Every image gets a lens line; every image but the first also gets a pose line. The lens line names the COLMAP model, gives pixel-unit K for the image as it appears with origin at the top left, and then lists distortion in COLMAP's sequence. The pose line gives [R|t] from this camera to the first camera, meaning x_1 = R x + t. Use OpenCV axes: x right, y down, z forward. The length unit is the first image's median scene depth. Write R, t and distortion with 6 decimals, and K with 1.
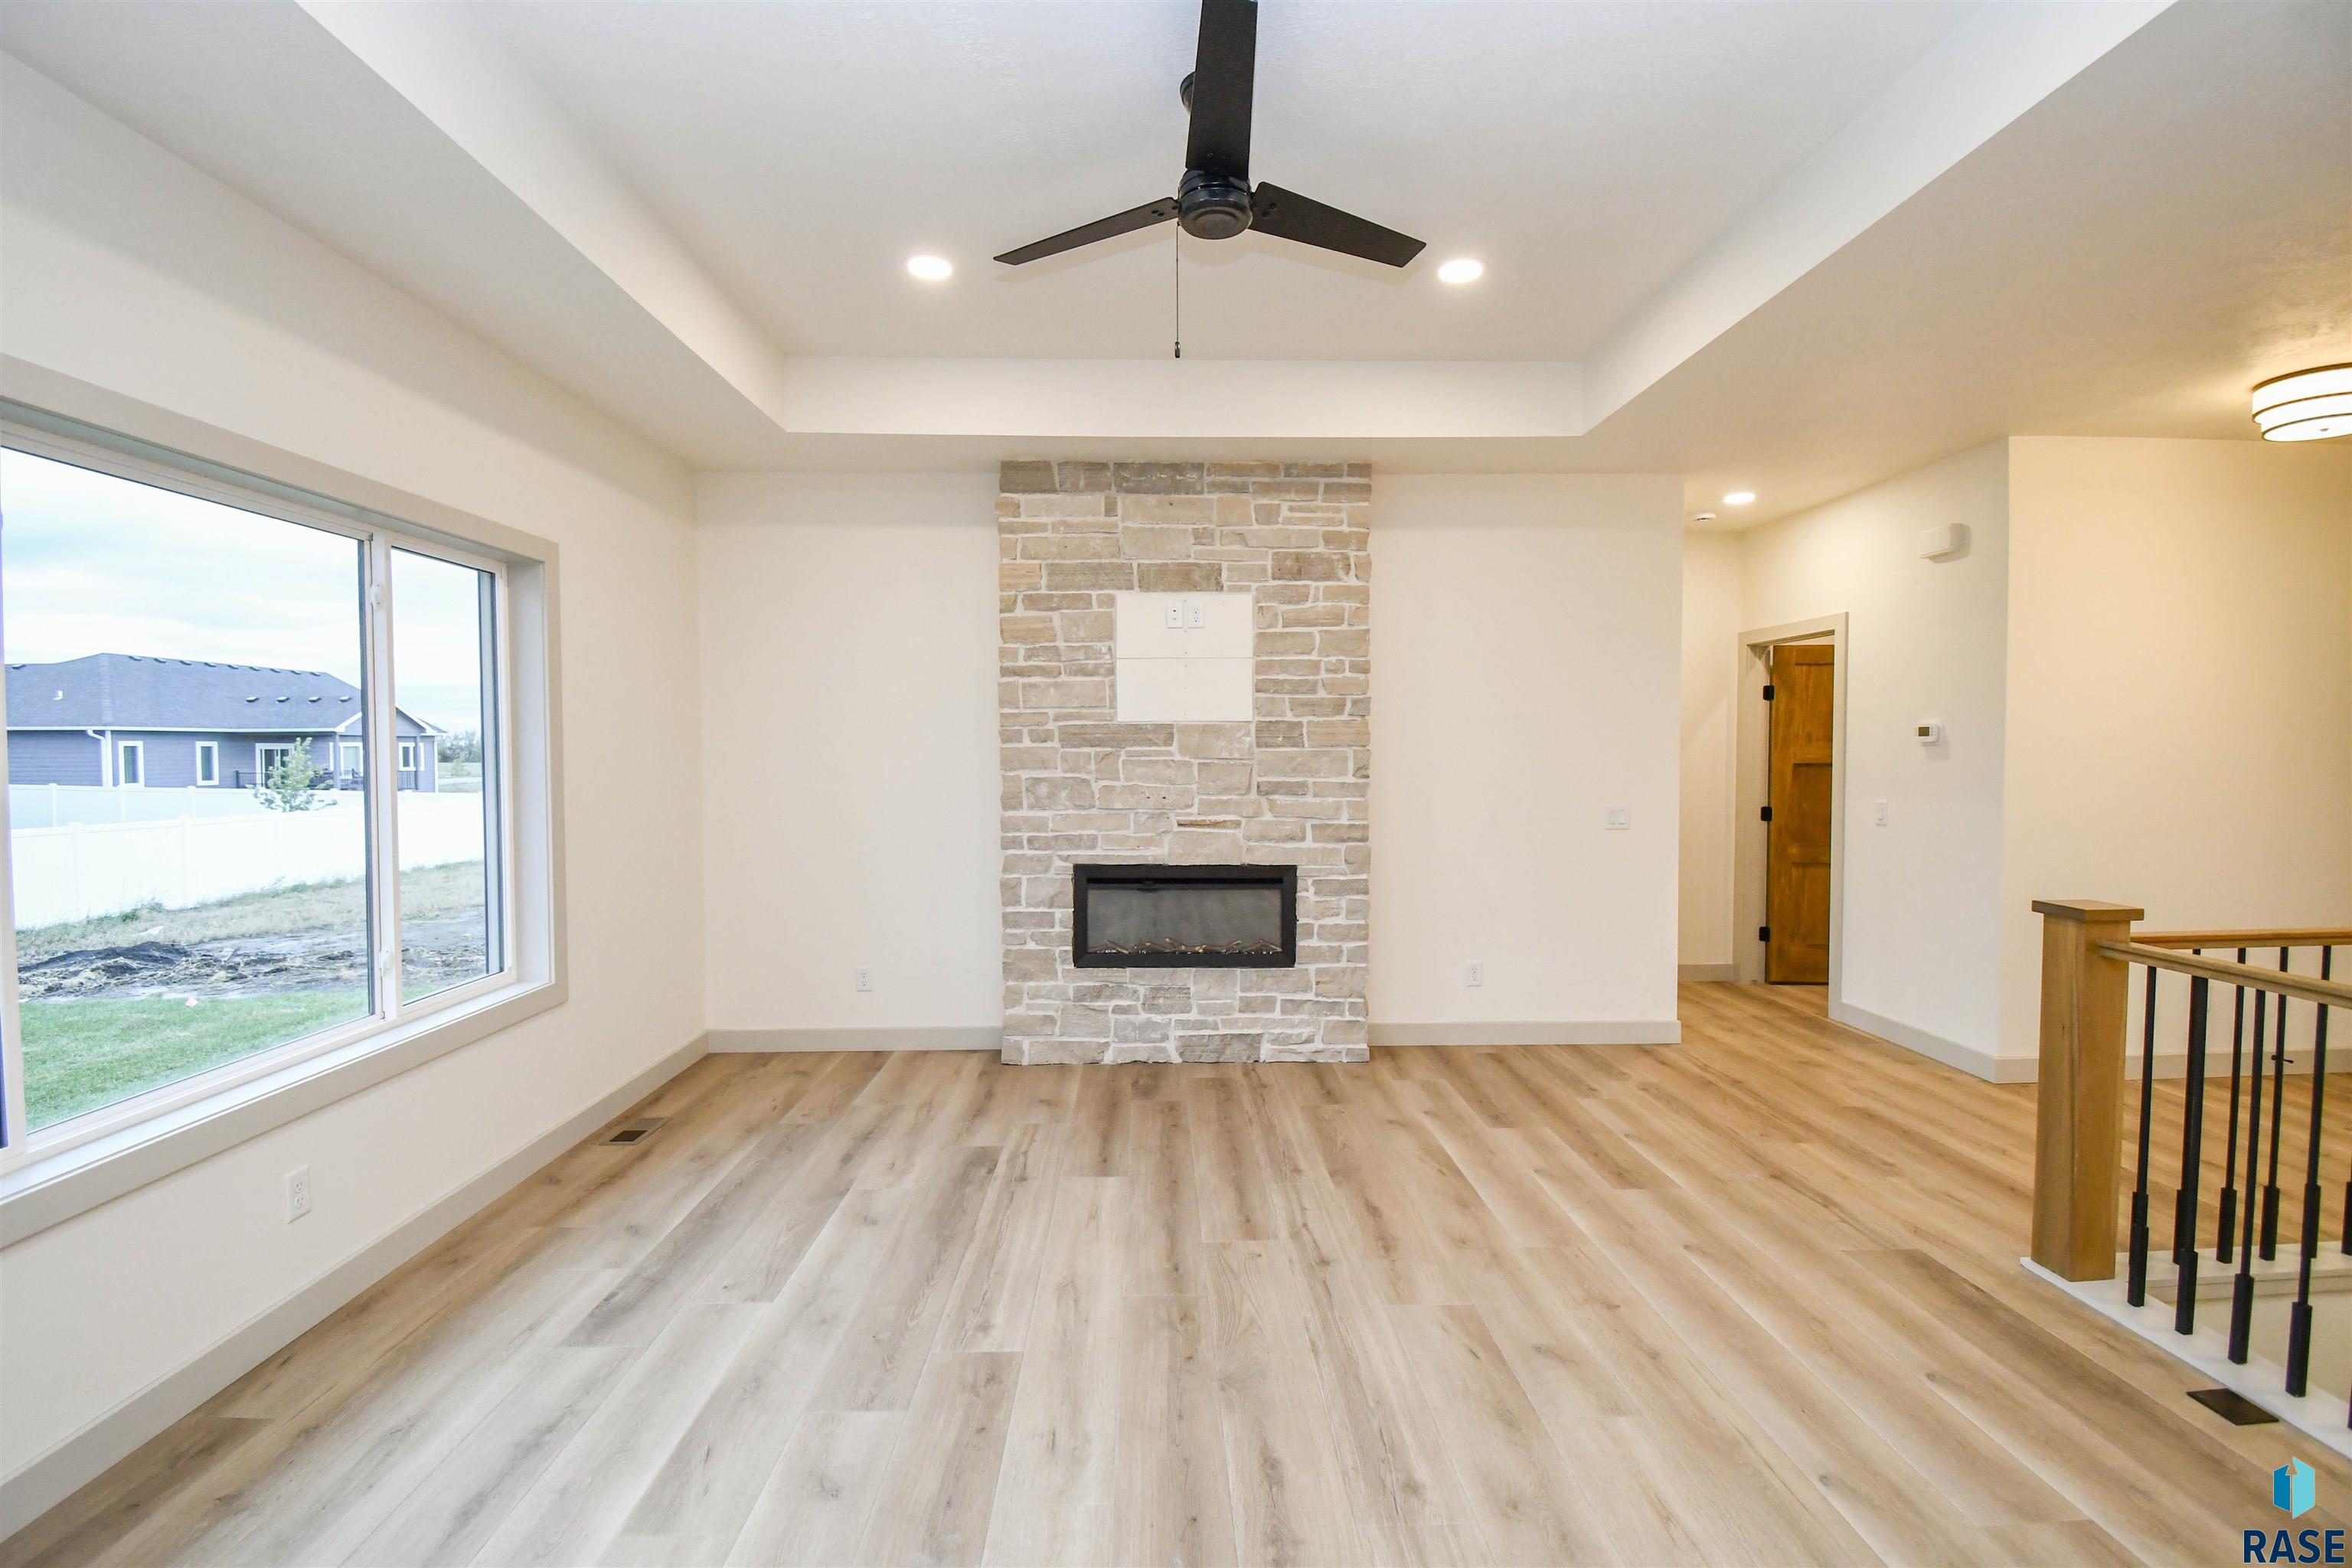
lens RADIAL K [[1048.0, 0, 1167.1], [0, 1048.0, 789.4], [0, 0, 1]] dist [0.025766, -0.030399]
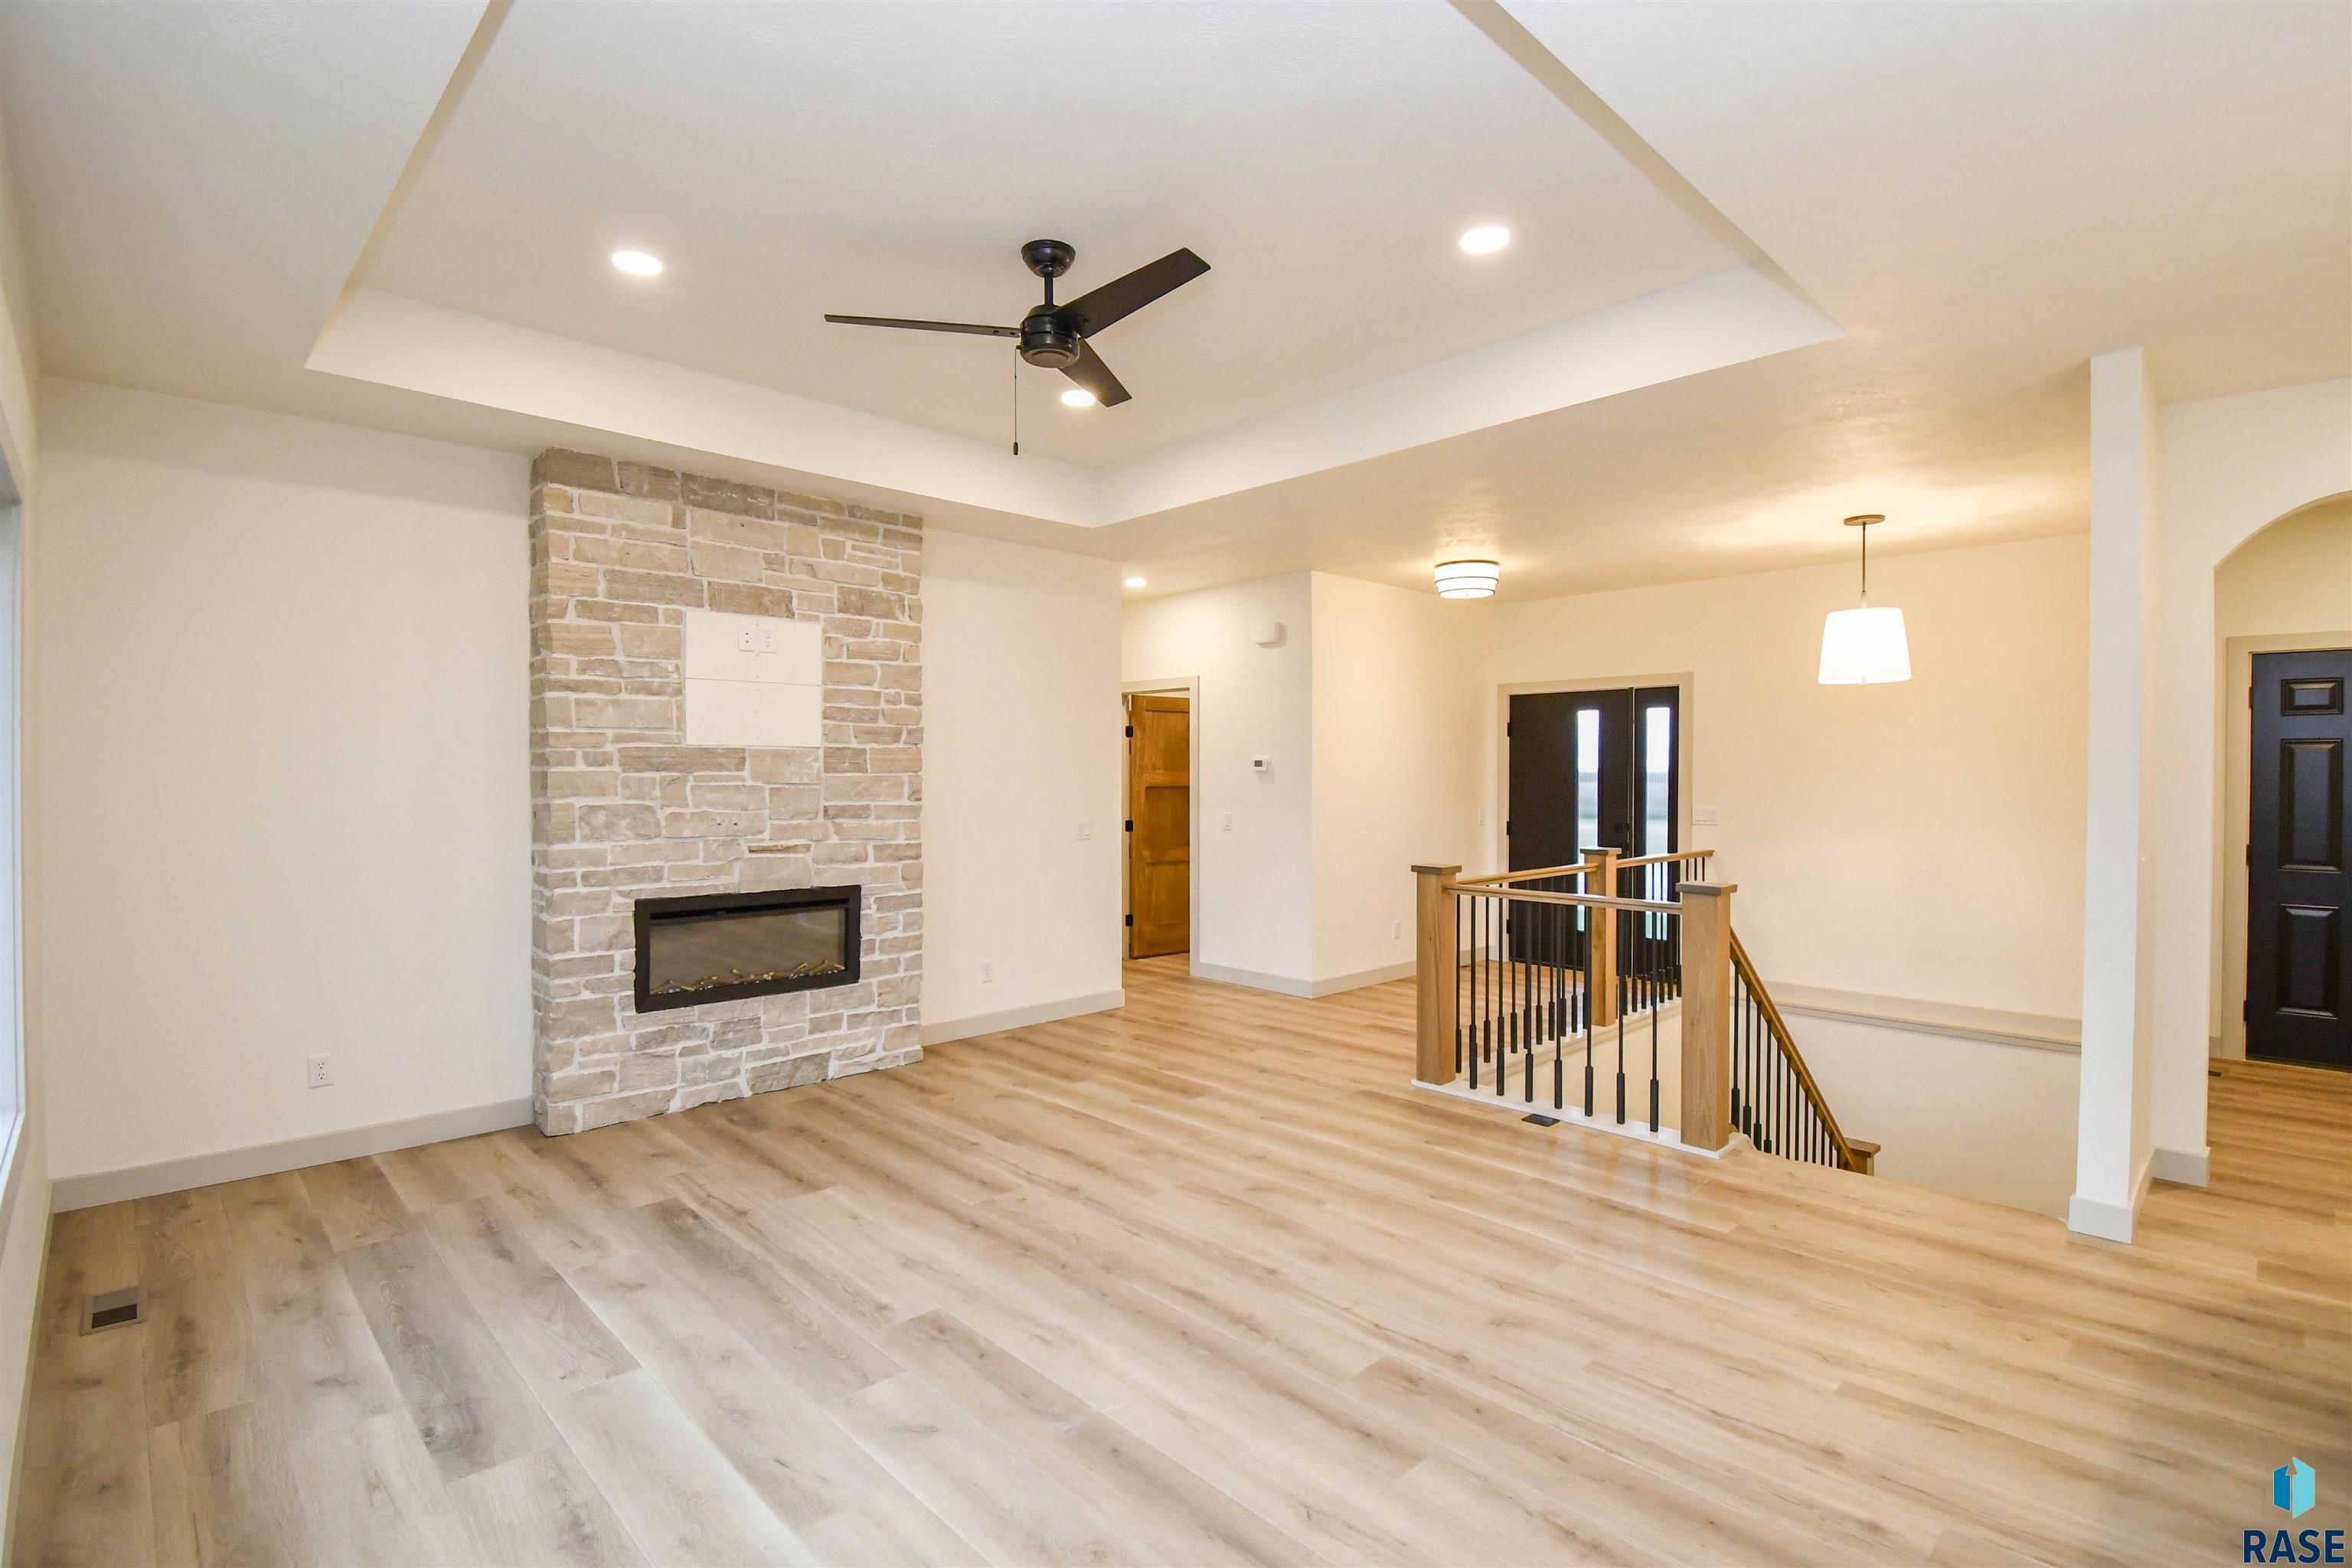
lens RADIAL K [[1109.6, 0, 1179.2], [0, 1109.6, 785.9], [0, 0, 1]] dist [0.026240, -0.030191]
pose [[0.730299, -0.004047, 0.683116, -0.409157], [0.022462, 0.999584, -0.018091, 0.000562], [-0.682759, 0.028556, 0.730086, -0.035184]]
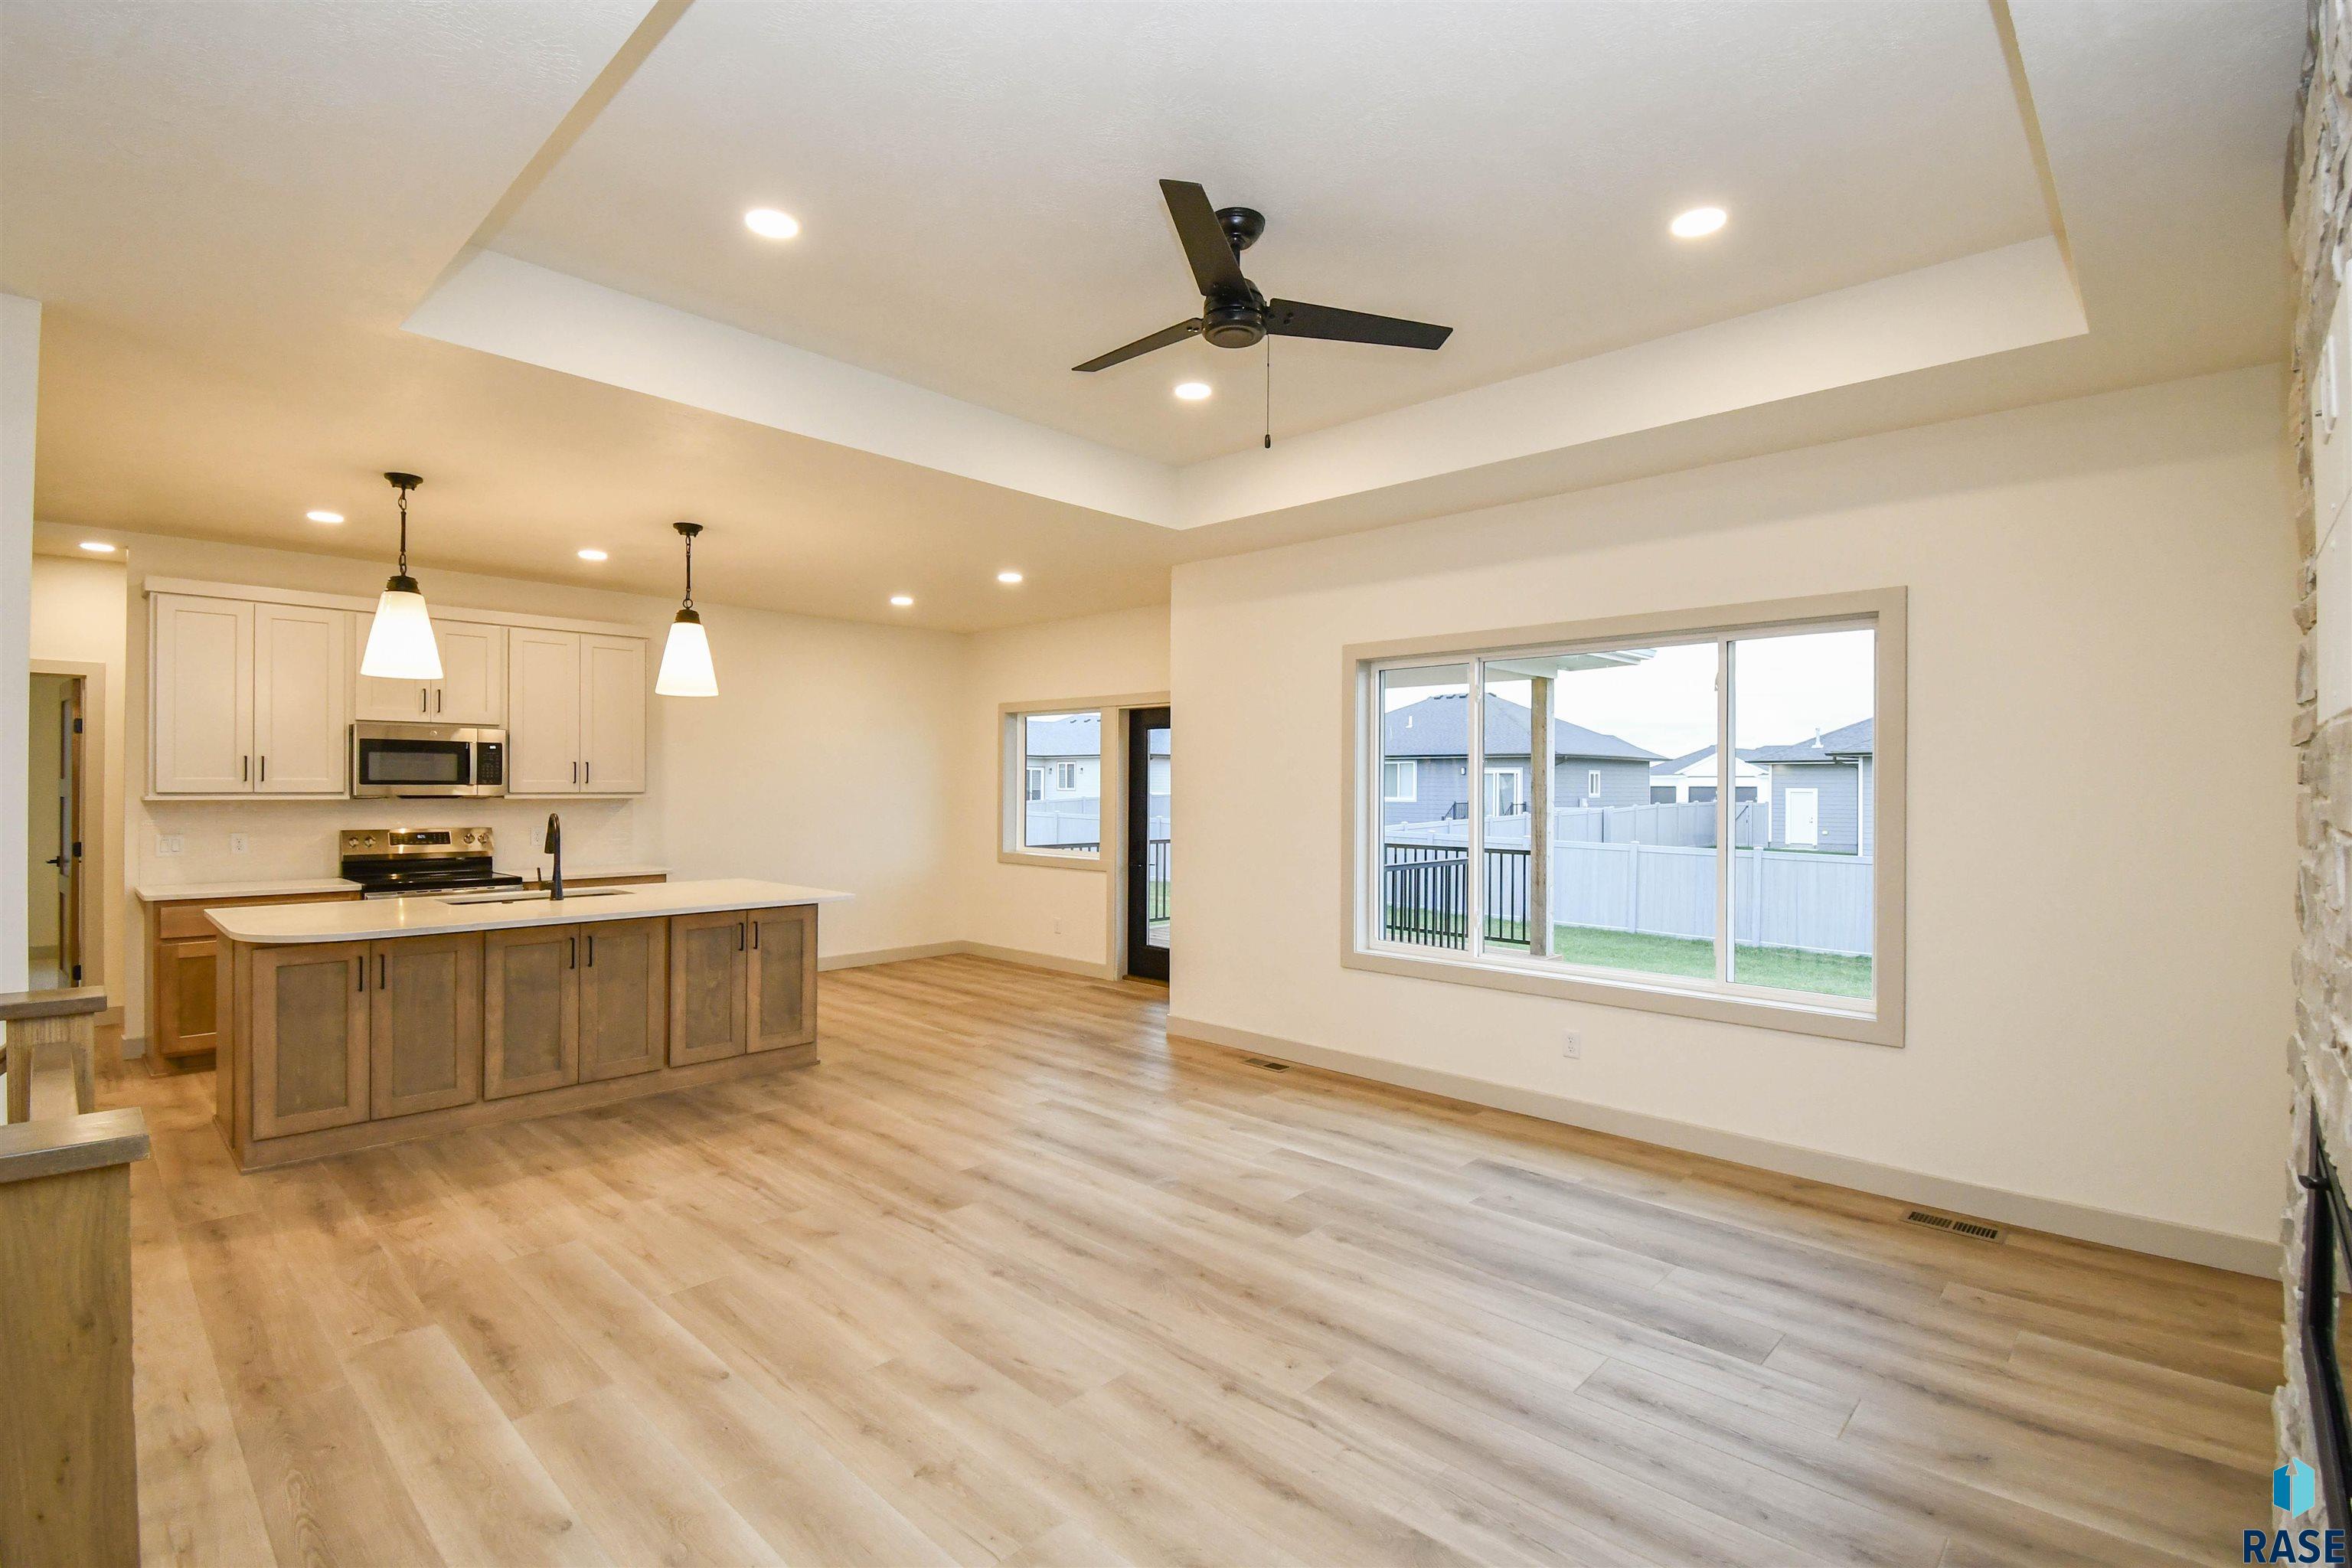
lens RADIAL K [[1070.7, 0, 1161.9], [0, 1070.7, 787.7], [0, 0, 1]] dist [0.024116, -0.026218]
pose [[-0.712049, -0.000009, -0.702130, 0.505439], [-0.030520, 0.999055, 0.030939, -0.041798], [0.701466, 0.043459, -0.711376, 0.980832]]
